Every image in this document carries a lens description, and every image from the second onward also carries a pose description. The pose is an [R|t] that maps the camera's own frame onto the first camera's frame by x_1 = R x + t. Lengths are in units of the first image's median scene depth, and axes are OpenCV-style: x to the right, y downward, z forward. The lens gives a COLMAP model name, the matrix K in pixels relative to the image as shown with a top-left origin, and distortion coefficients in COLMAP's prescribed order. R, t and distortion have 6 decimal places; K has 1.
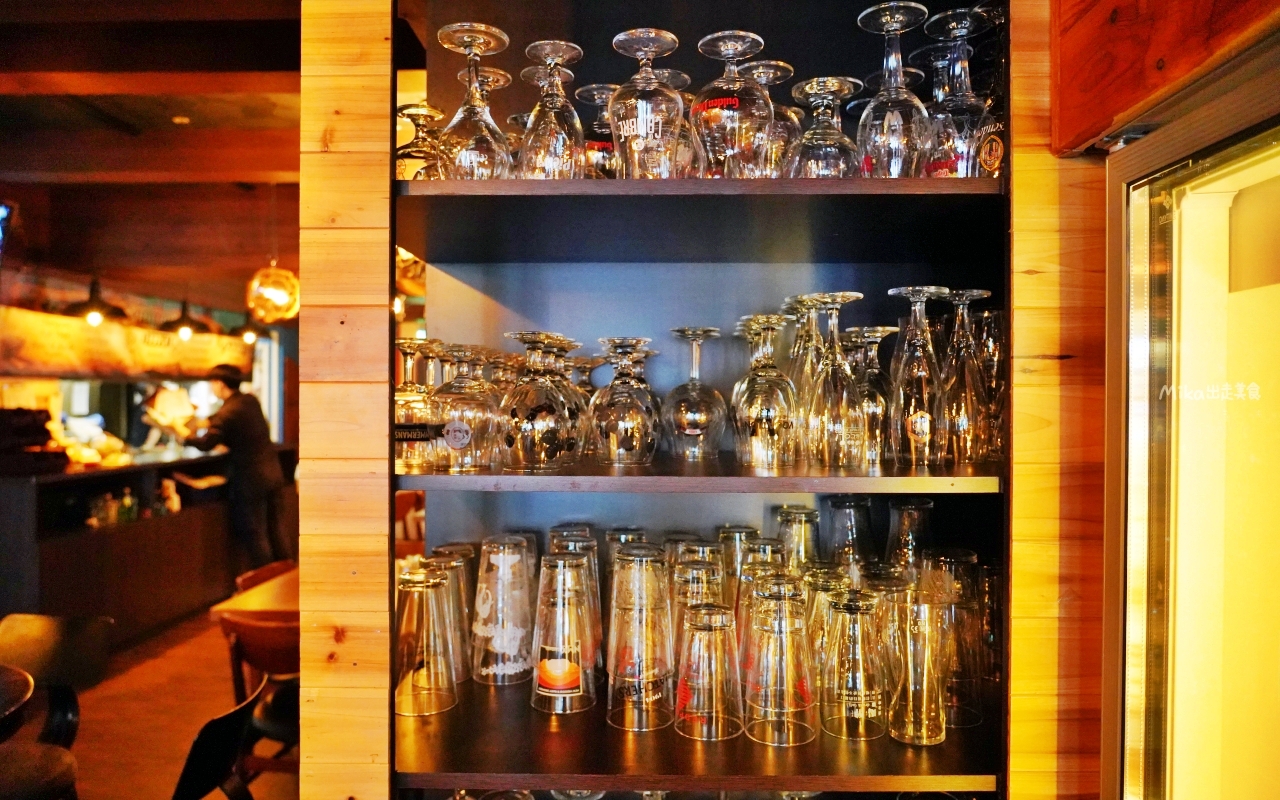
lens RADIAL K [[862.6, 0, 640.0], [0, 862.6, 400.0], [0, 0, 1]] dist [-0.005855, -0.001378]
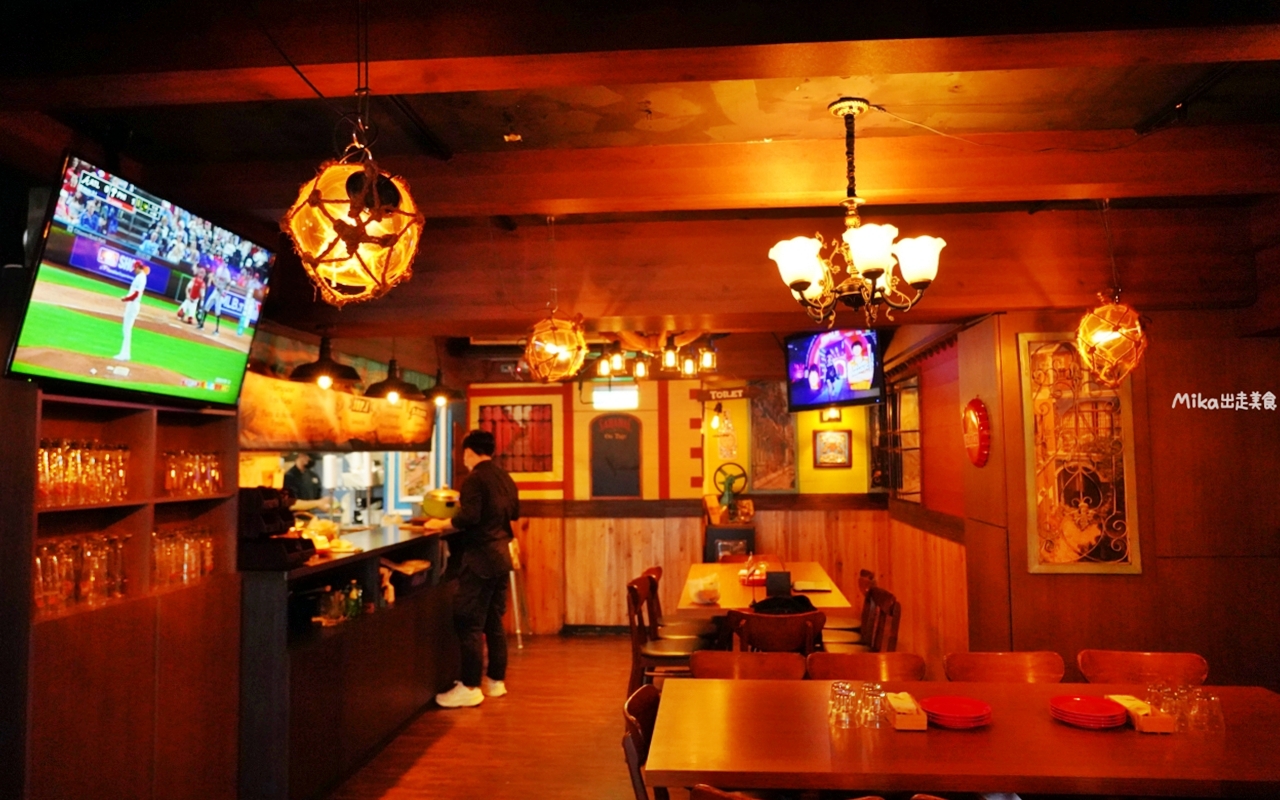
lens RADIAL K [[884.6, 0, 640.0], [0, 884.6, 400.0], [0, 0, 1]] dist [-0.039148, 0.000063]
pose [[0.998191, -0.015421, -0.058104, -0.267499], [0.011561, 0.997740, -0.066183, -0.014307], [0.058994, 0.065392, 0.996114, 0.141252]]
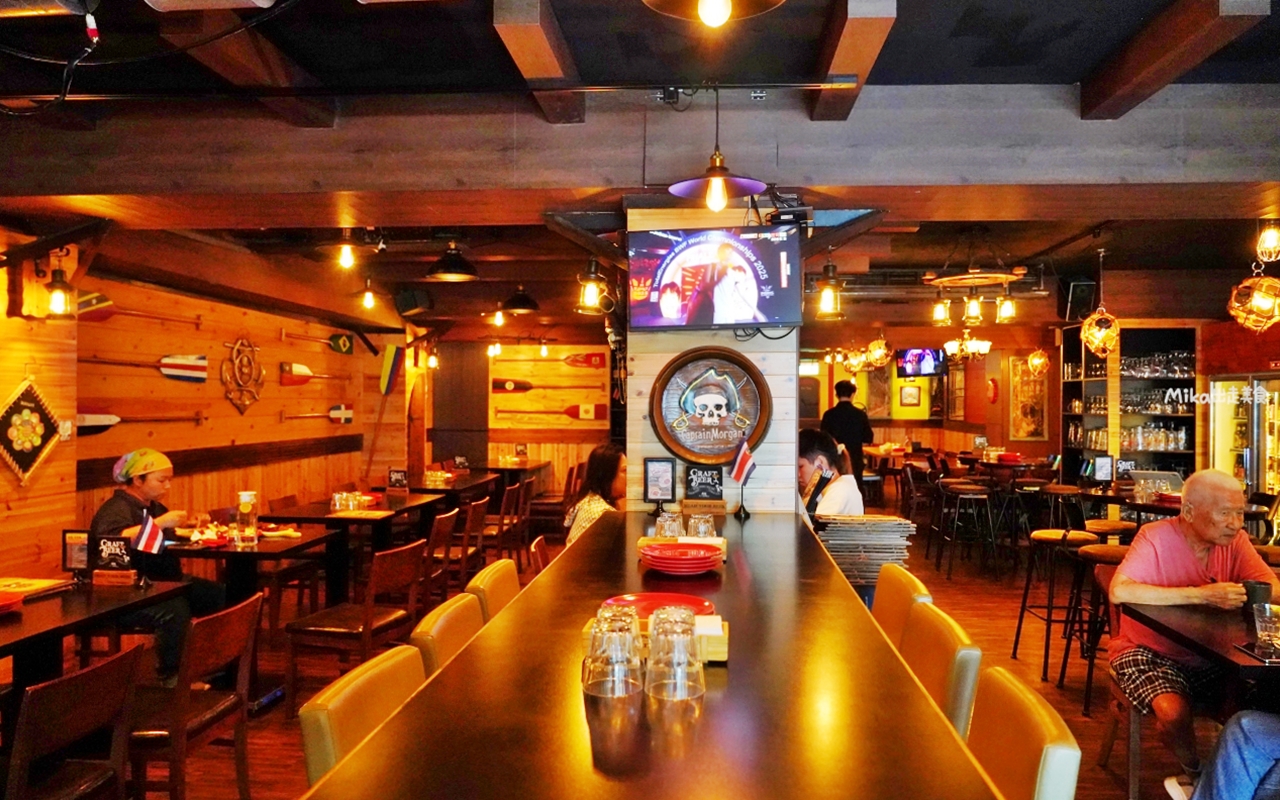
lens RADIAL K [[862.6, 0, 640.0], [0, 862.6, 400.0], [0, 0, 1]] dist [-0.005855, -0.001378]
pose [[0.998286, 0.001830, -0.058489, -0.819193], [-0.001998, 0.999994, -0.002813, -0.002869], [0.058483, 0.002925, 0.998284, -1.403955]]
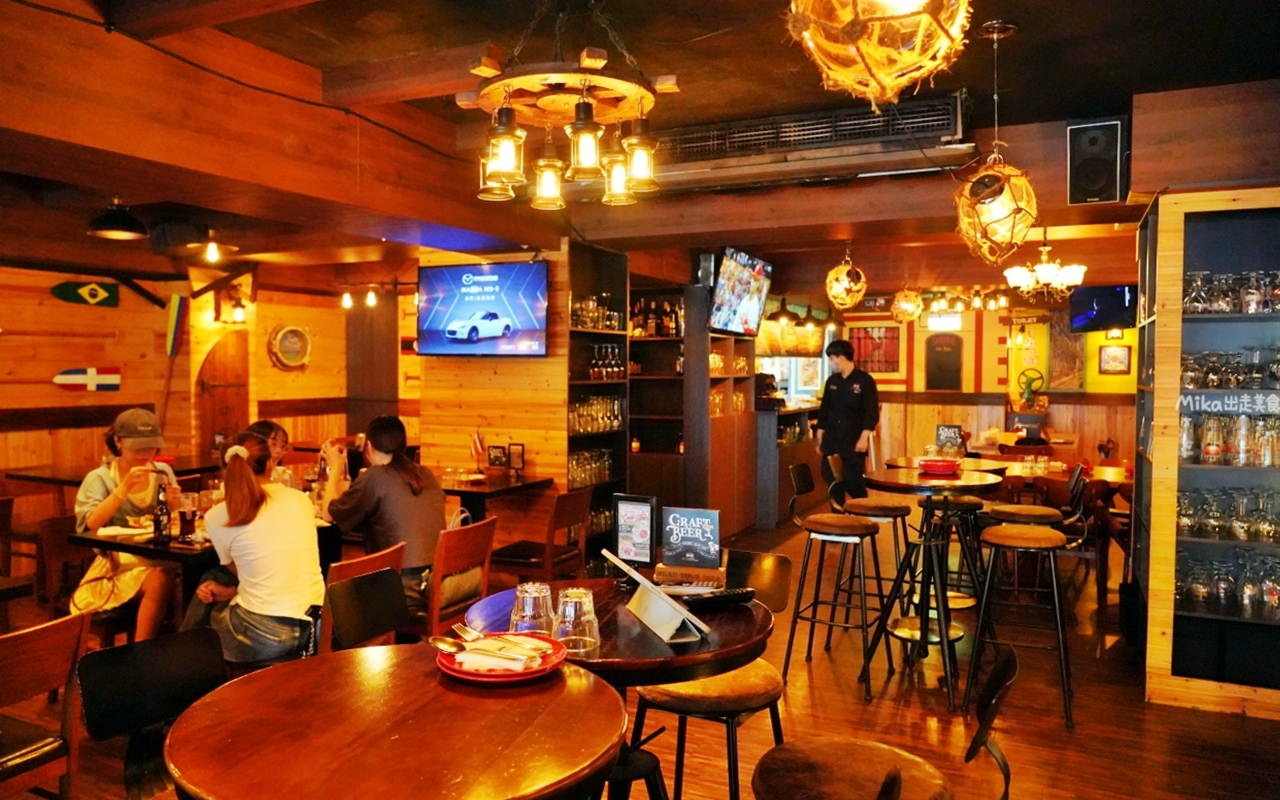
lens RADIAL K [[884.6, 0, 640.0], [0, 884.6, 400.0], [0, 0, 1]] dist [-0.039148, 0.000063]
pose [[0.907856, 0.018731, -0.418863, -0.159209], [-0.004253, 0.999362, 0.035472, 0.000276], [0.419260, -0.030422, 0.907356, -0.703585]]
